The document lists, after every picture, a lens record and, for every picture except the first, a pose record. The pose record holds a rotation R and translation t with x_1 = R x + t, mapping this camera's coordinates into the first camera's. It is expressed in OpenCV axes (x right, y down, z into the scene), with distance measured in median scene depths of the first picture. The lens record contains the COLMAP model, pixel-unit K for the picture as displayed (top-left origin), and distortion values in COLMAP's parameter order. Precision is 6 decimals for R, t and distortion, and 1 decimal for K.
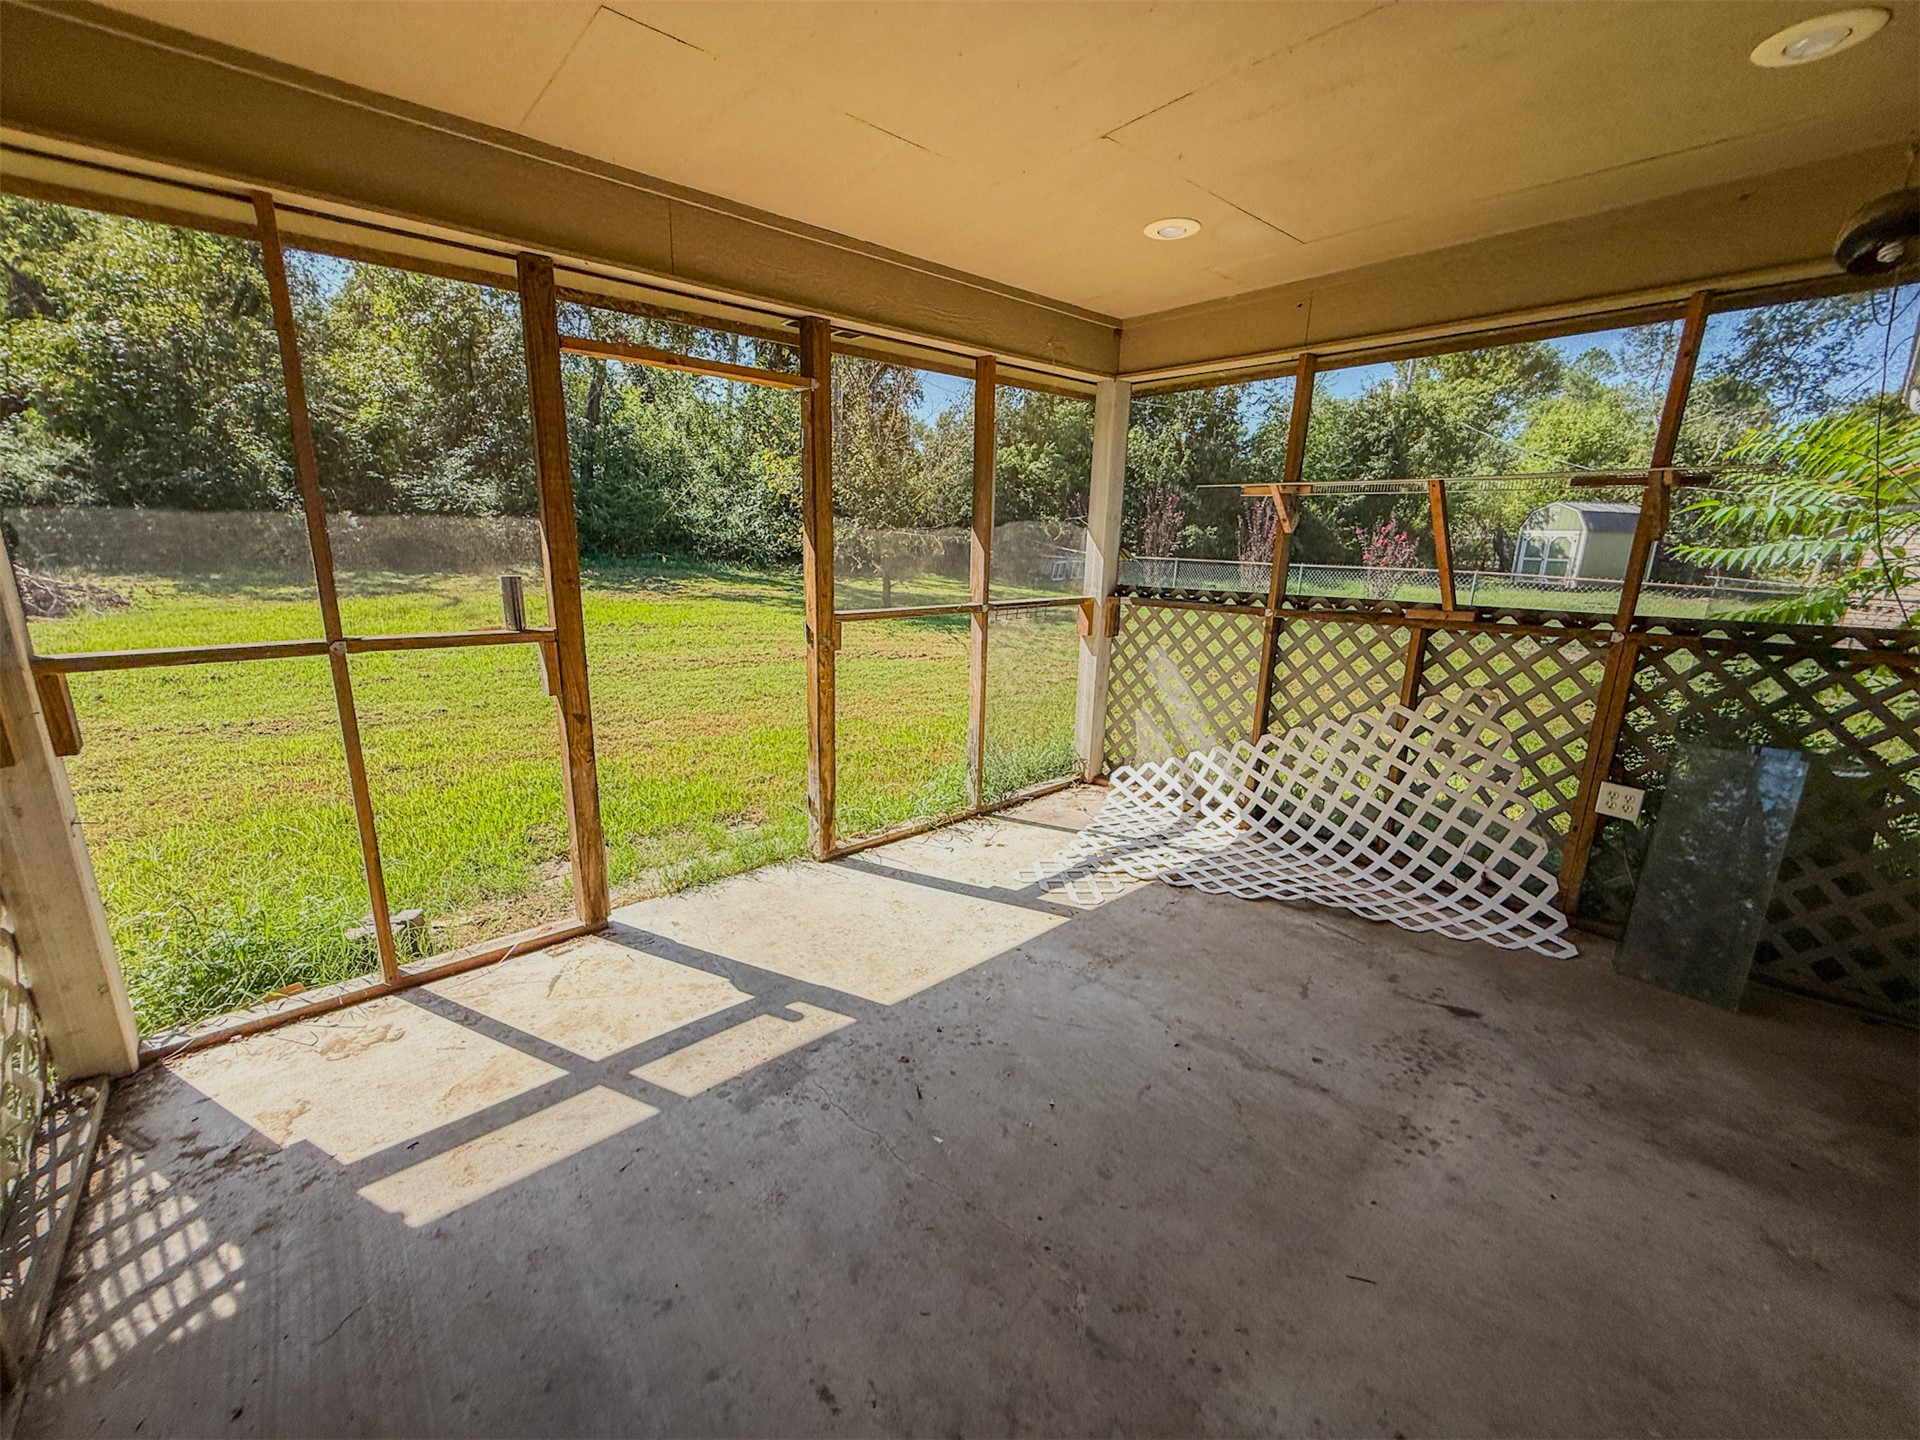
lens RADIAL K [[765.5, 0, 956.2], [0, 765.5, 719.8], [0, 0, 1]] dist [0.001305, 0.000336]
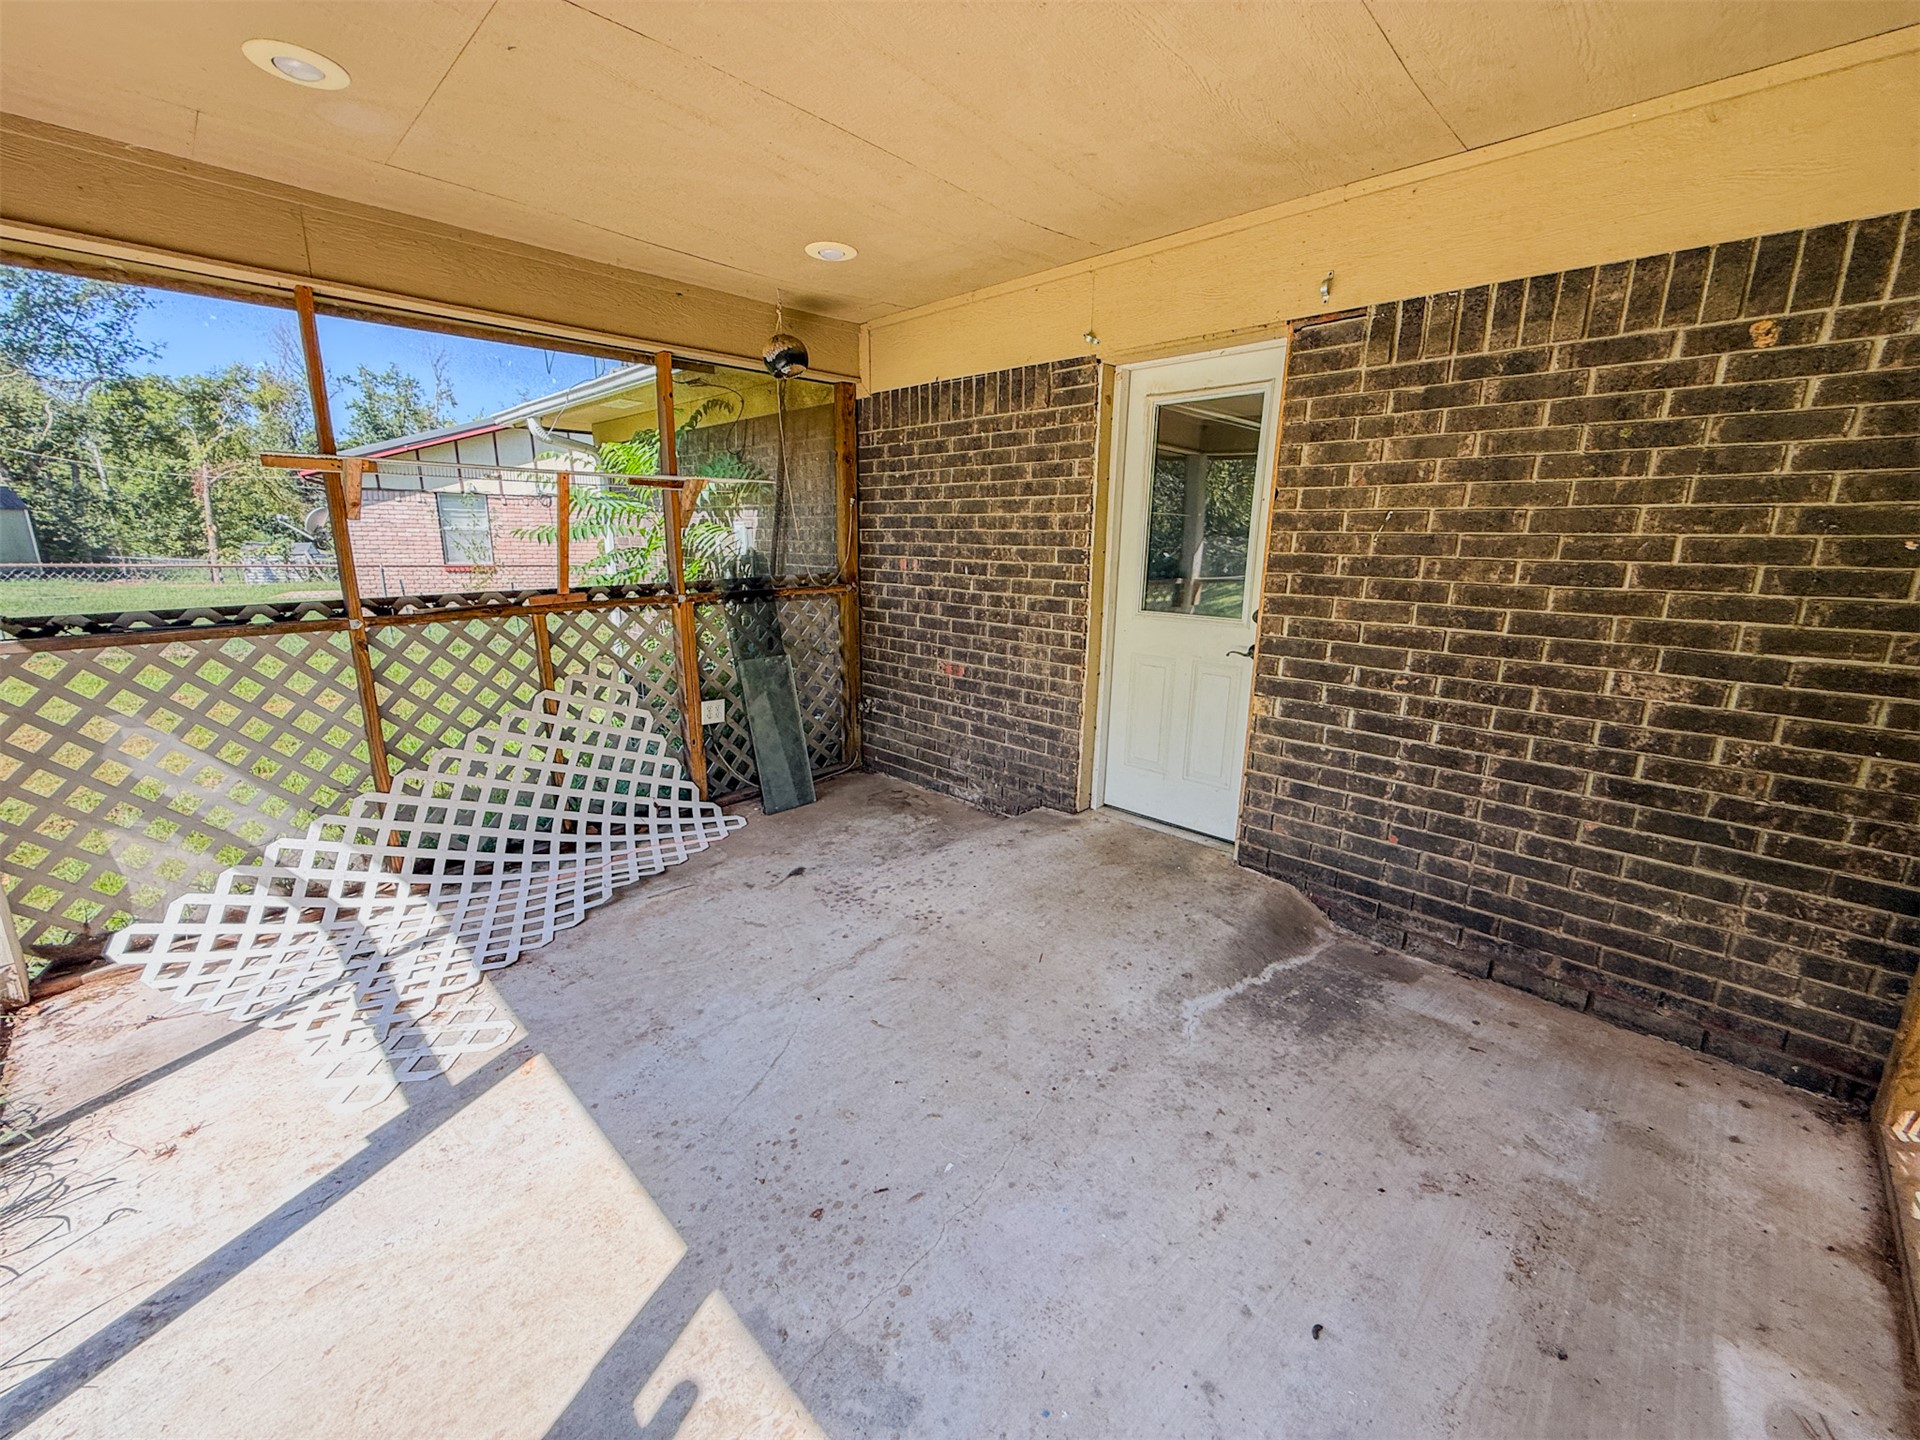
lens RADIAL K [[765.5, 0, 956.2], [0, 765.5, 719.8], [0, 0, 1]] dist [0.001305, 0.000336]
pose [[-0.074824, -0.253929, 0.964324, -0.442532], [0.228431, 0.936956, 0.264447, -0.124241], [-0.970681, 0.240068, -0.012101, 0.476905]]
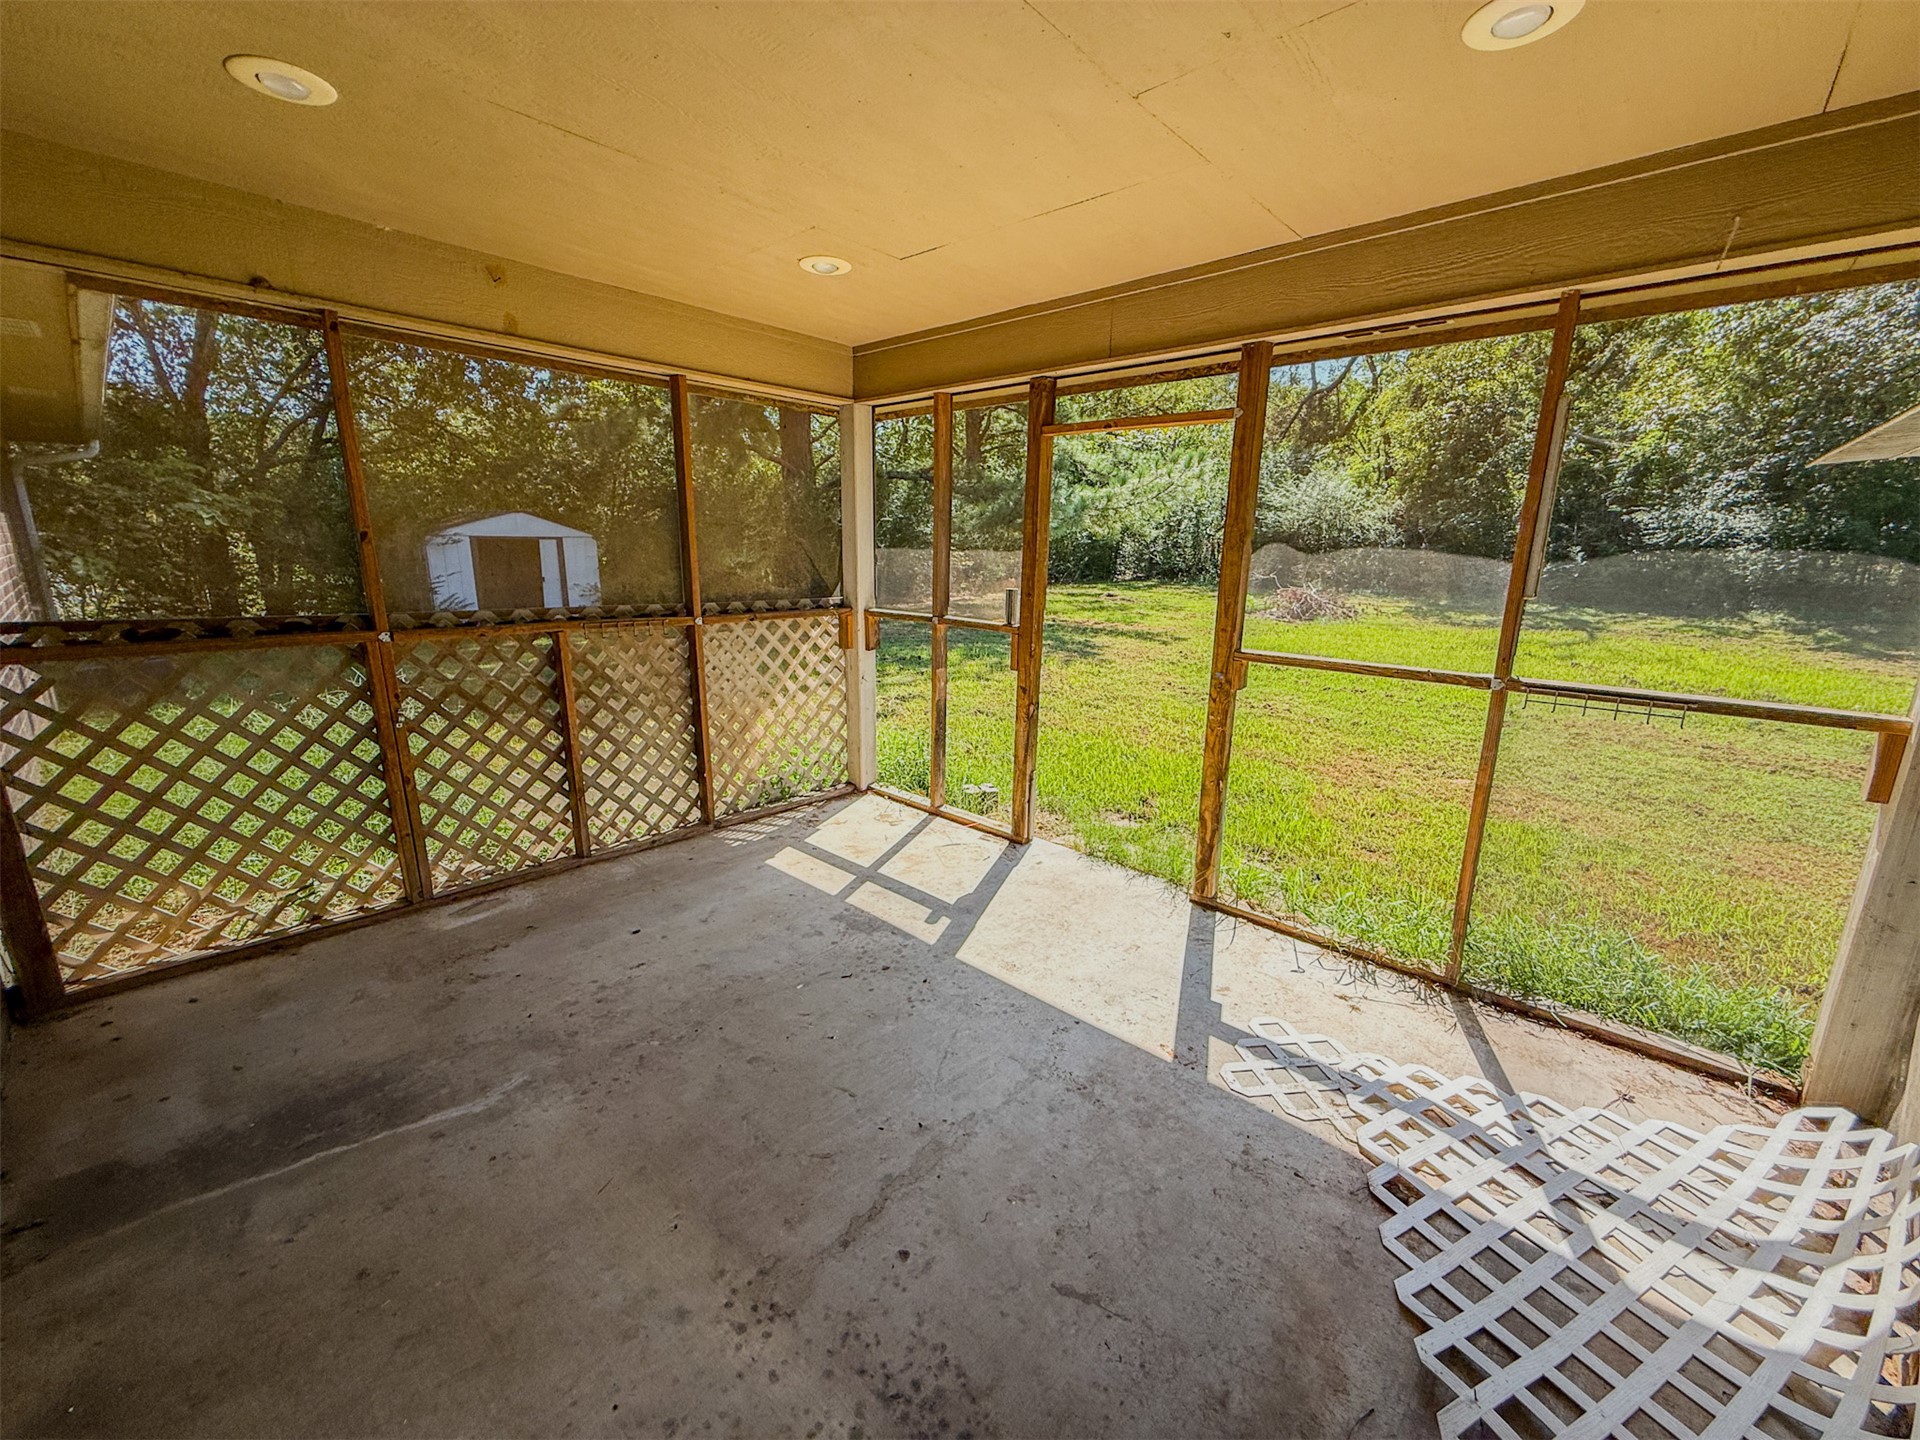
lens RADIAL K [[772.7, 0, 960.0], [0, 772.7, 720.0], [0, 0, 1]] dist [0.000239, 0.000043]
pose [[0.113787, 0.204932, -0.972140, 0.708453], [-0.250054, 0.952903, 0.171608, -0.129414], [0.961523, 0.223560, 0.159672, 0.520194]]
